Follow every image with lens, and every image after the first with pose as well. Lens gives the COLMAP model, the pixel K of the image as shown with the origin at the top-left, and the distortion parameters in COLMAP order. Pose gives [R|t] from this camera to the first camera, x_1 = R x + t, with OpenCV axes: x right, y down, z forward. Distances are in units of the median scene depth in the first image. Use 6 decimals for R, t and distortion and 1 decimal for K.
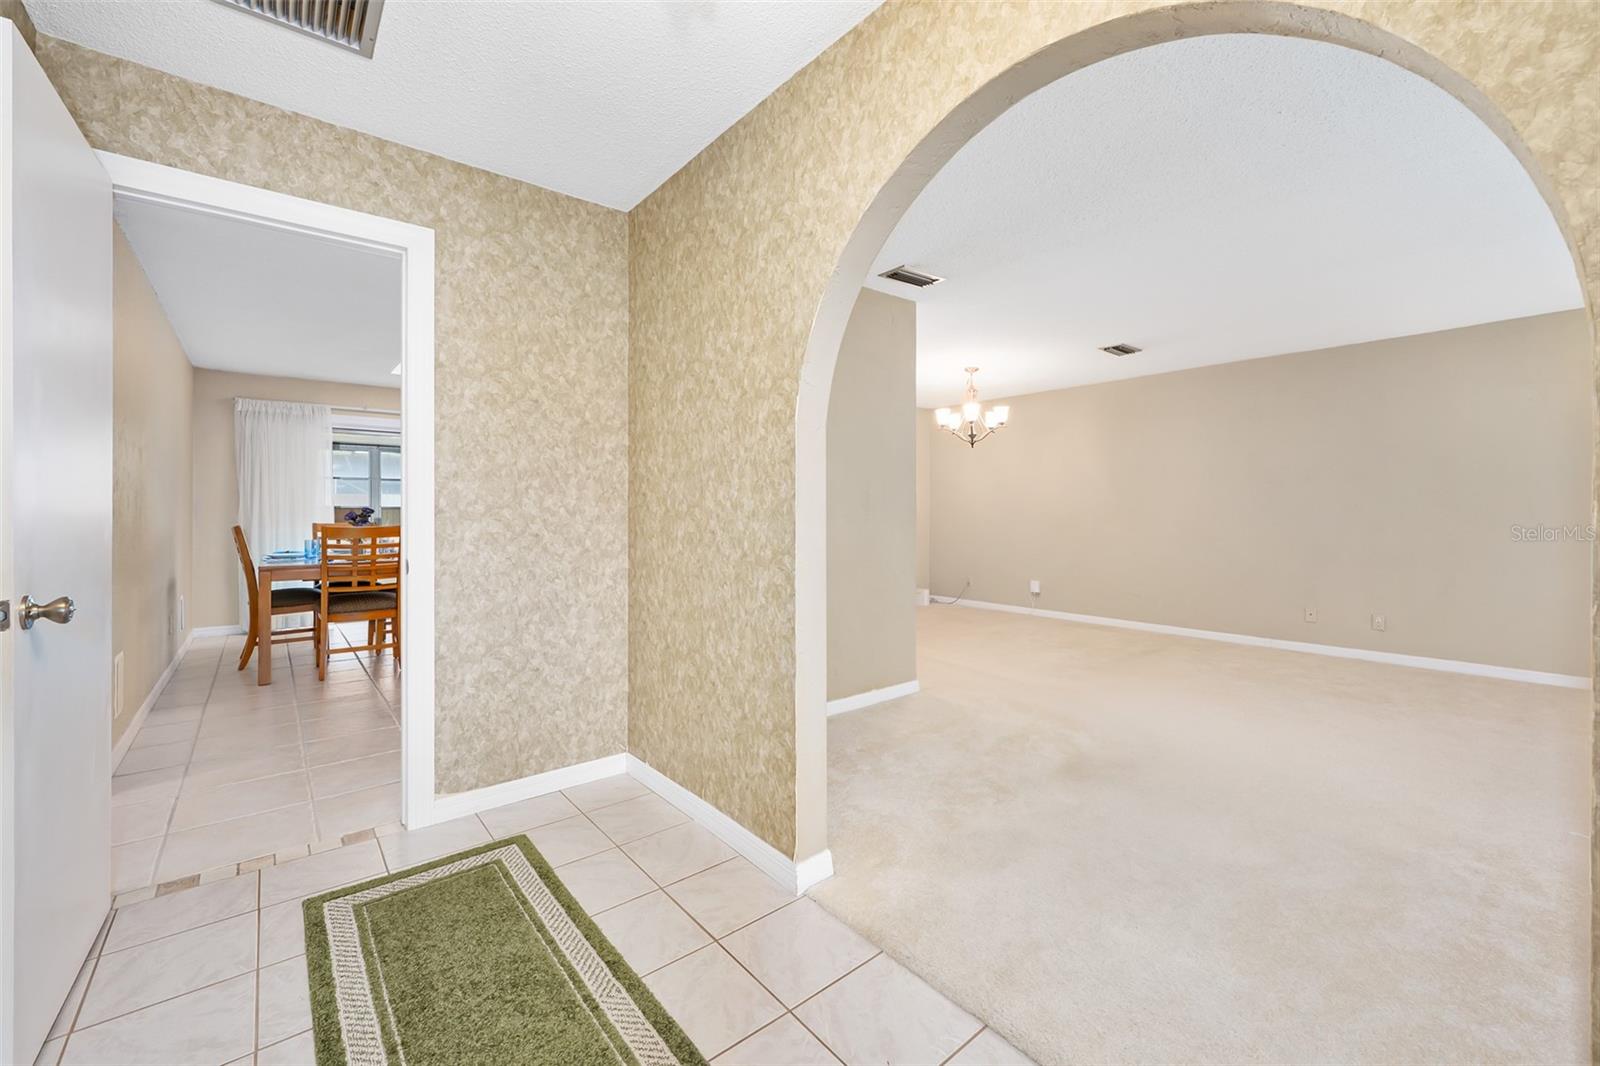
lens RADIAL K [[649.9, 0, 798.9], [0, 649.9, 519.8], [0, 0, 1]] dist [-0.000834, -0.000059]
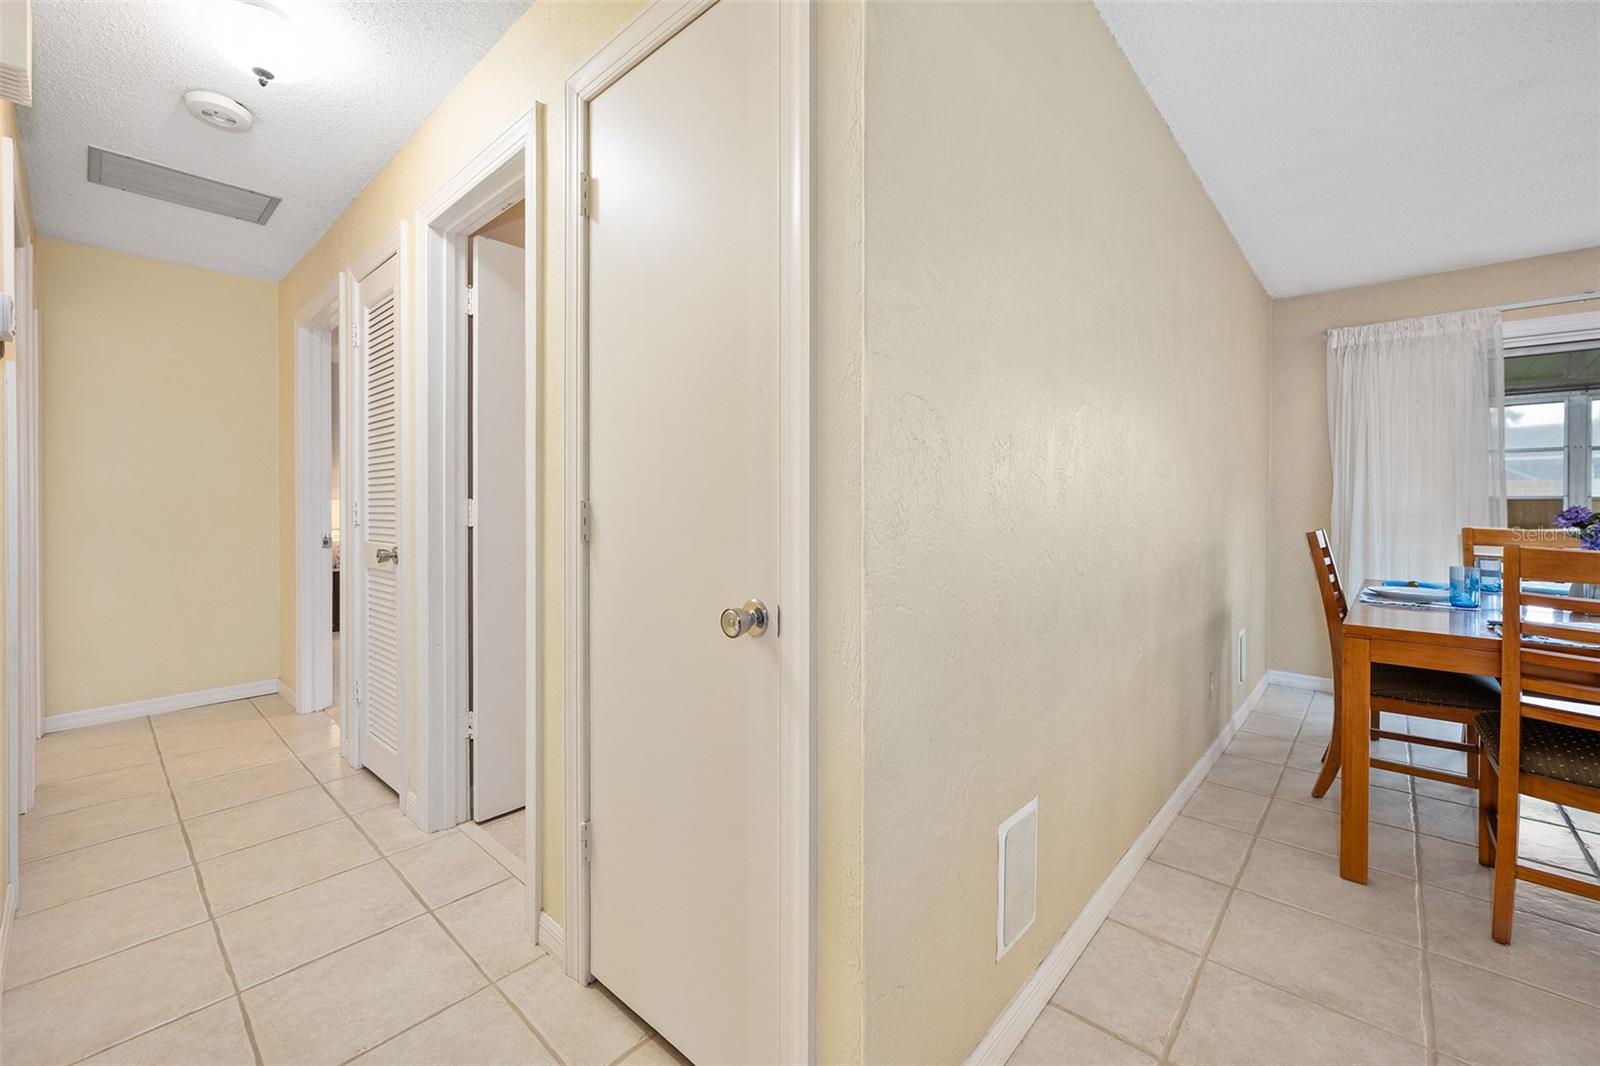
lens RADIAL K [[655.7, 0, 797.6], [0, 655.7, 504.8], [0, 0, 1]] dist [0.000126, -0.000082]
pose [[0.150909, 0.002846, -0.988544, -0.319346], [-0.010316, 0.999946, 0.001304, -0.008573], [0.988494, 0.010001, 0.150930, 0.404678]]
